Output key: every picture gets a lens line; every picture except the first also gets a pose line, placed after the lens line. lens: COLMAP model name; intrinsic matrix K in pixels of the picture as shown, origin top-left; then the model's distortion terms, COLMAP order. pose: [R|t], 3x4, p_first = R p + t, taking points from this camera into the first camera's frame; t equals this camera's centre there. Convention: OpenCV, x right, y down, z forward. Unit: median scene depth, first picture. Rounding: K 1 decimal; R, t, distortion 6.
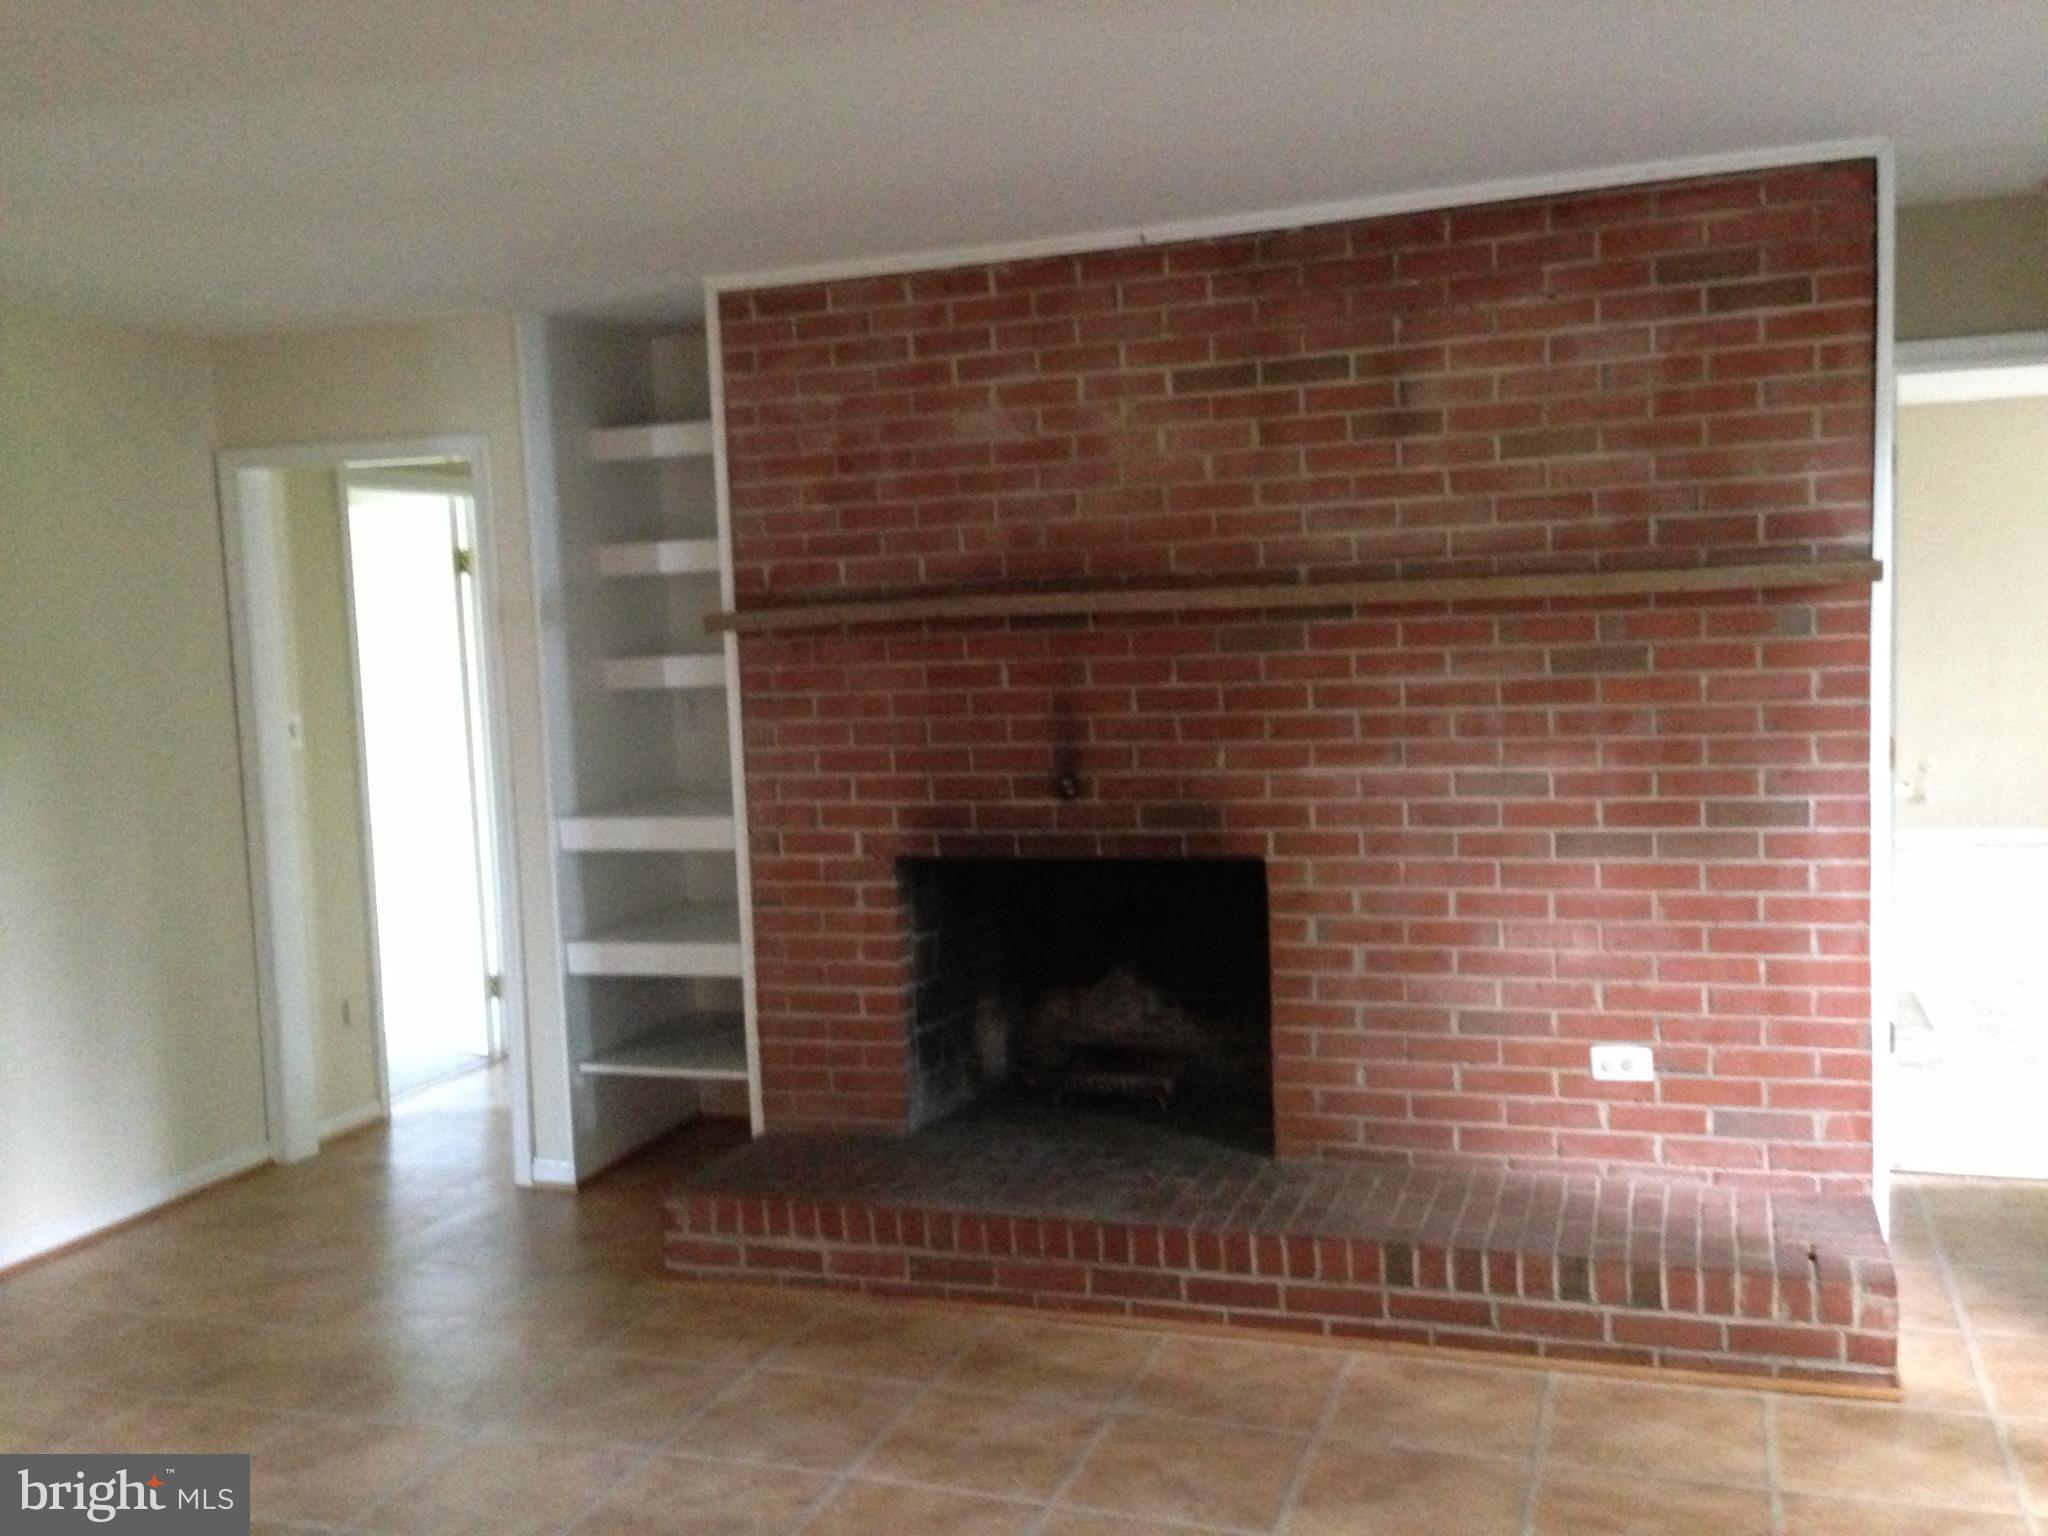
lens RADIAL K [[1877.4, 0, 988.4], [0, 1877.4, 777.5], [0, 0, 1]] dist [0.111749, -0.118510]
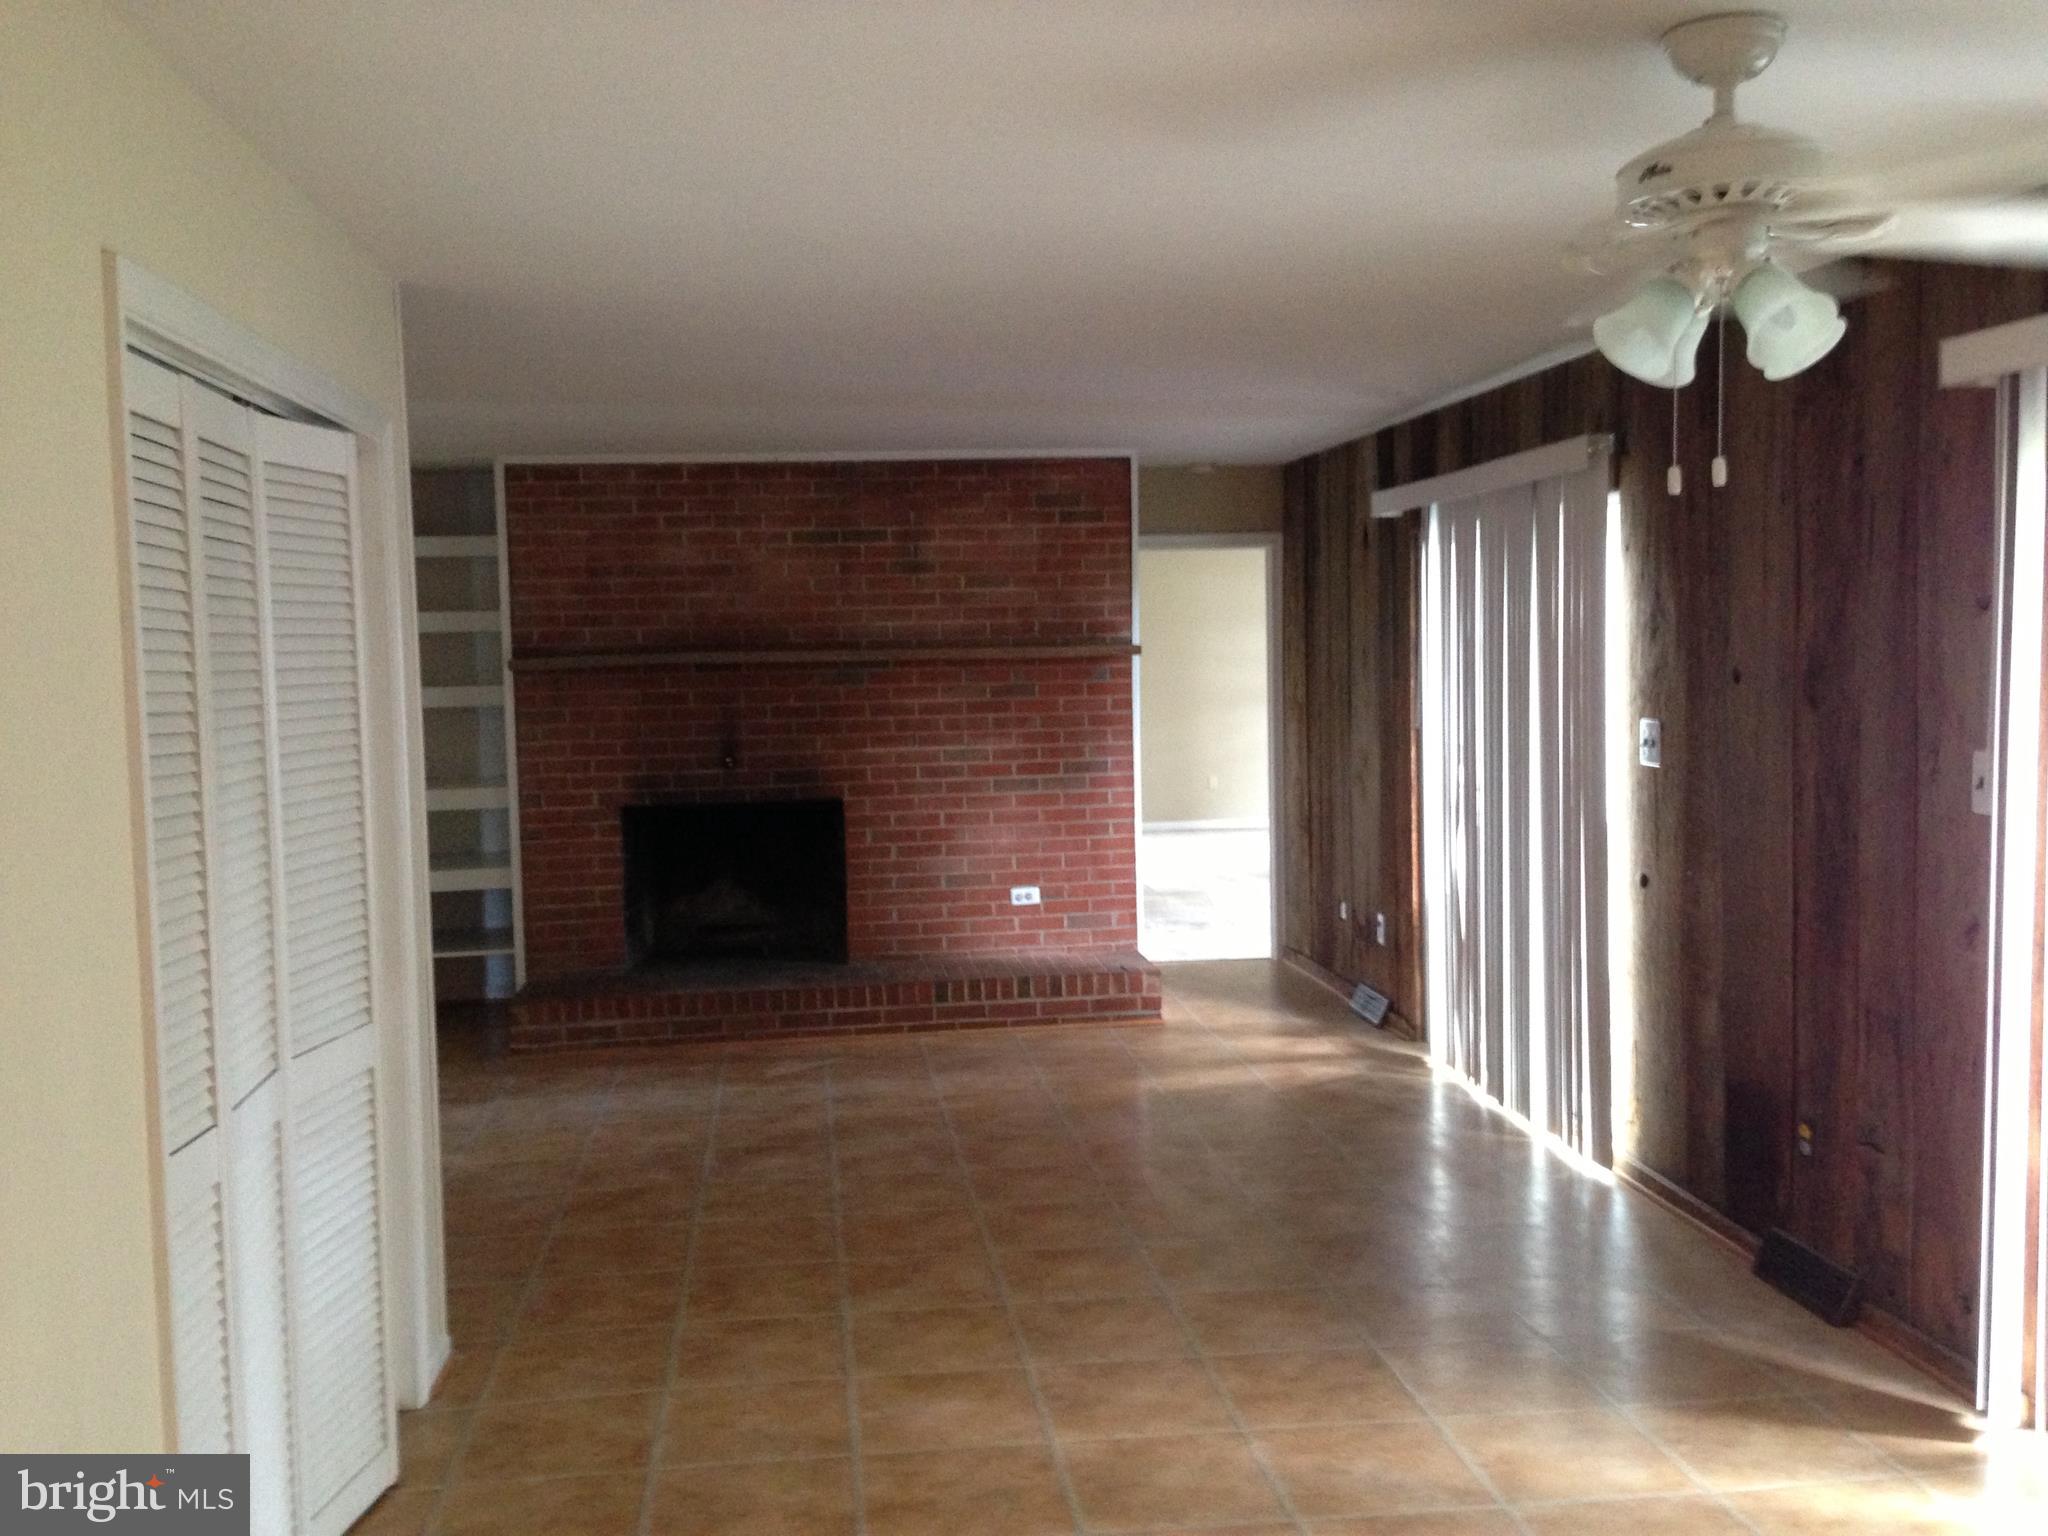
lens RADIAL K [[1877.4, 0, 988.4], [0, 1877.4, 777.5], [0, 0, 1]] dist [0.111749, -0.118510]
pose [[0.899609, -0.009818, 0.436585, -0.543078], [0.025274, 0.999242, -0.029607, 0.083259], [-0.435963, 0.037669, 0.899176, -0.729484]]
